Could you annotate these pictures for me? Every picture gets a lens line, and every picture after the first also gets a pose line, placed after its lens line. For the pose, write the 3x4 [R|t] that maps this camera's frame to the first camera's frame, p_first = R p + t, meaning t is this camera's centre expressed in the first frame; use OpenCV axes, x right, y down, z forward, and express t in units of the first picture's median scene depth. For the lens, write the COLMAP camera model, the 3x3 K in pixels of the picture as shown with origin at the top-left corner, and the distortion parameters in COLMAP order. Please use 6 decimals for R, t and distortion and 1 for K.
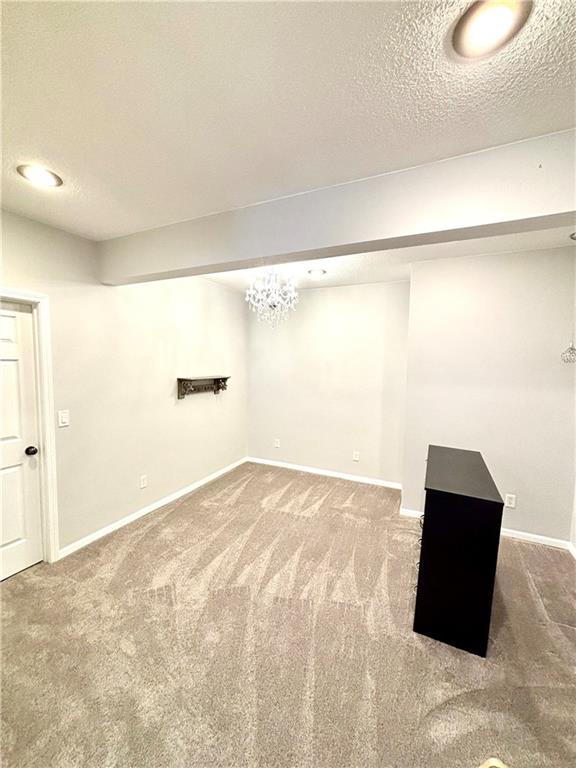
lens RADIAL K [[317.1, 0, 294.2], [0, 317.1, 384.5], [0, 0, 1]] dist [0.000100, 0.000977]
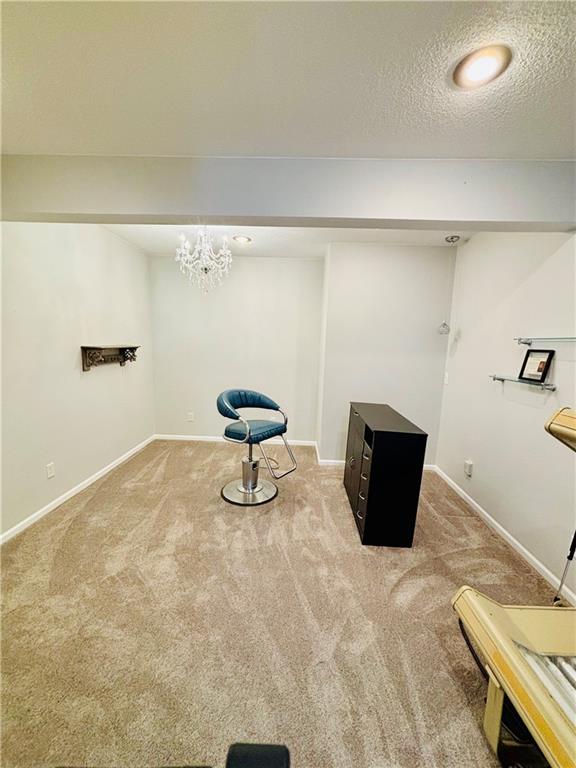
lens RADIAL K [[317.1, 0, 294.2], [0, 317.1, 384.5], [0, 0, 1]] dist [0.000100, 0.000977]
pose [[0.915516, -0.042296, 0.400051, -0.221303], [0.012807, 0.997018, 0.076103, 0.028107], [-0.402077, -0.064550, 0.913328, -0.000634]]
